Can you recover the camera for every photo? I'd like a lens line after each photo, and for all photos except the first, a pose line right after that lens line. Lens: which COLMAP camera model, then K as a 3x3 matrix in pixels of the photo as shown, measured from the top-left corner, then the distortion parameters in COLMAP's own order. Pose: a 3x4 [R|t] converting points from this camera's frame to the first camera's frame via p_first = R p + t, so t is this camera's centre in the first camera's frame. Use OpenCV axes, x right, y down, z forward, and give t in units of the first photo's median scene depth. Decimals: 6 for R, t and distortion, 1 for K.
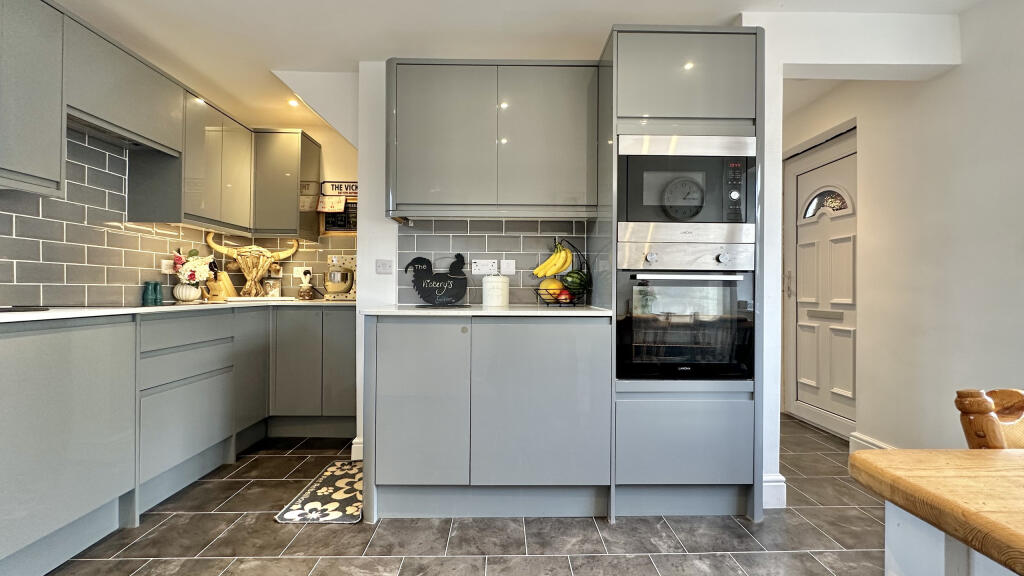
lens RADIAL K [[407.4, 0, 513.0], [0, 407.4, 287.1], [0, 0, 1]] dist [0.001390, 0.000037]
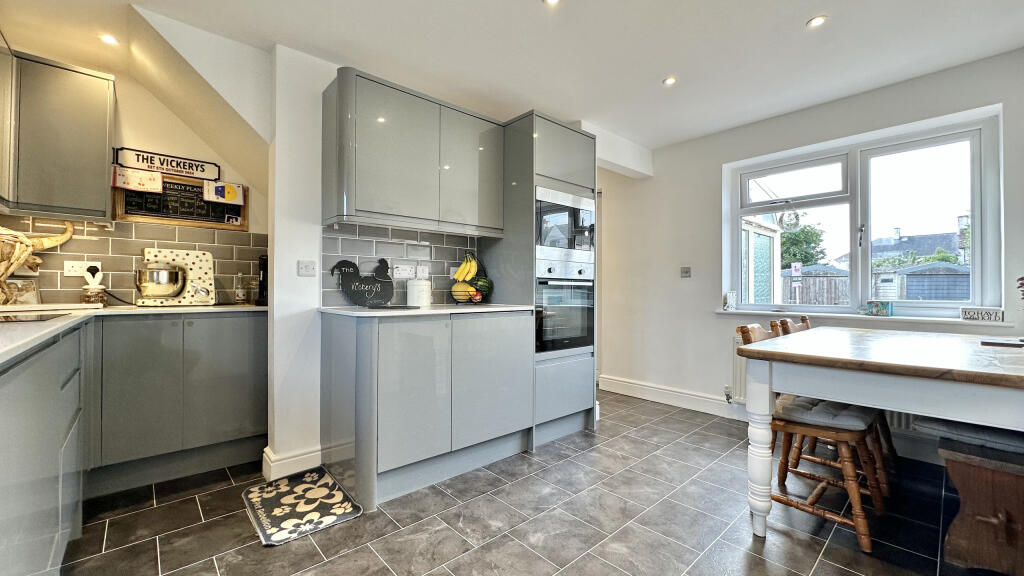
lens RADIAL K [[407.4, 0, 508.5], [0, 407.4, 286.7], [0, 0, 1]] dist [0.001390, 0.000037]
pose [[0.758555, 0.001971, 0.651606, -0.617514], [-0.000273, 0.999996, -0.002707, -0.005148], [-0.651609, 0.001876, 0.758553, -0.035086]]
